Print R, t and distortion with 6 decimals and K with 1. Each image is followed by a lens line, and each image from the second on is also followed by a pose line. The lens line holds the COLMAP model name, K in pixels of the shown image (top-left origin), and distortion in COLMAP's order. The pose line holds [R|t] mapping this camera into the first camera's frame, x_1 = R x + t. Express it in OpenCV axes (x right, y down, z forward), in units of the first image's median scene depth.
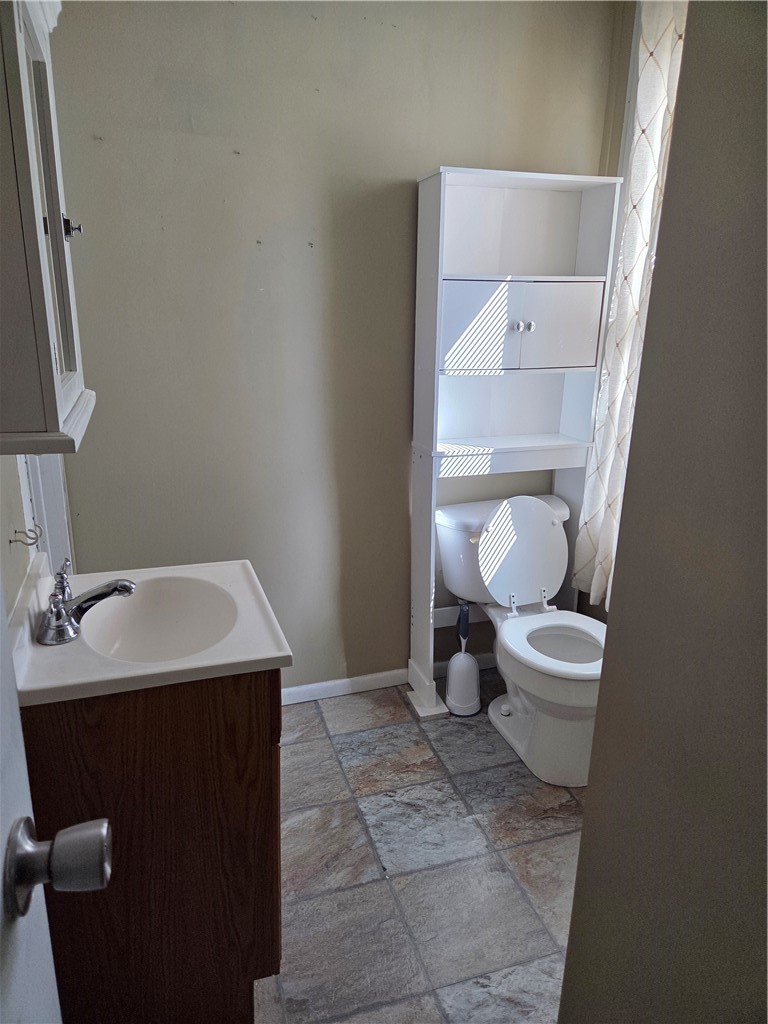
lens RADIAL K [[687.4, 0, 385.9], [0, 687.4, 510.5], [0, 0, 1]] dist [0.069672, -0.049922]
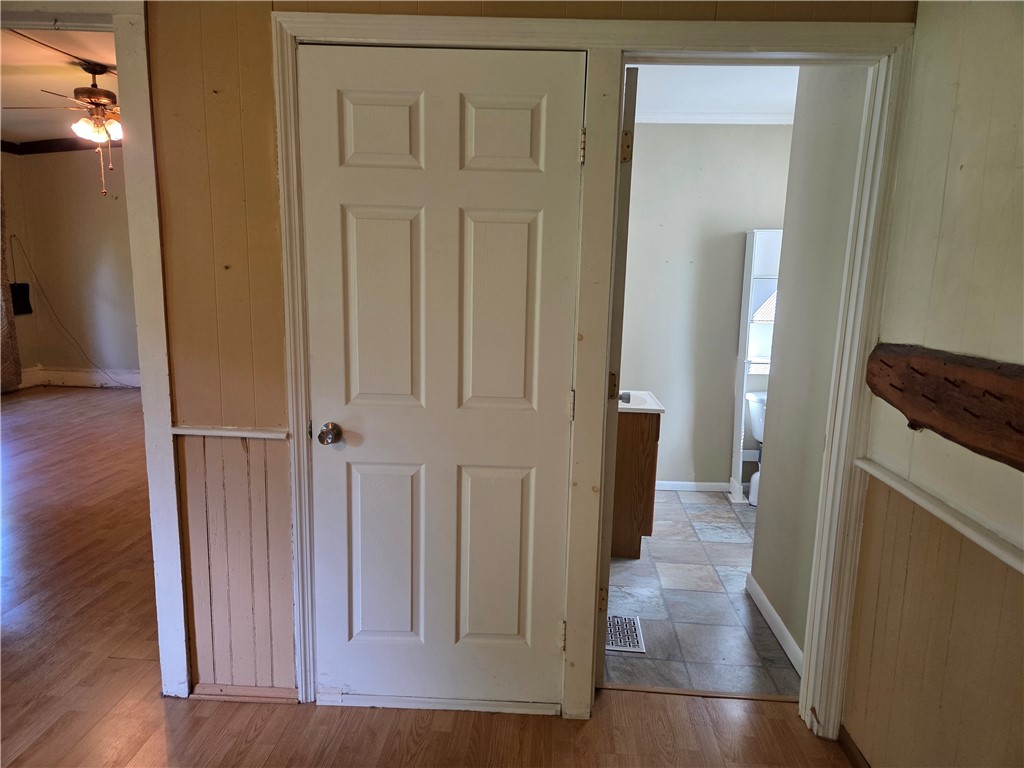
lens RADIAL K [[687.4, 0, 518.6], [0, 687.4, 385.3], [0, 0, 1]] dist [0.069672, -0.049922]
pose [[0.928972, 0.065930, -0.364231, 0.191555], [-0.106884, 0.989872, -0.093428, 0.242157], [0.354383, 0.125723, 0.926610, -1.078109]]
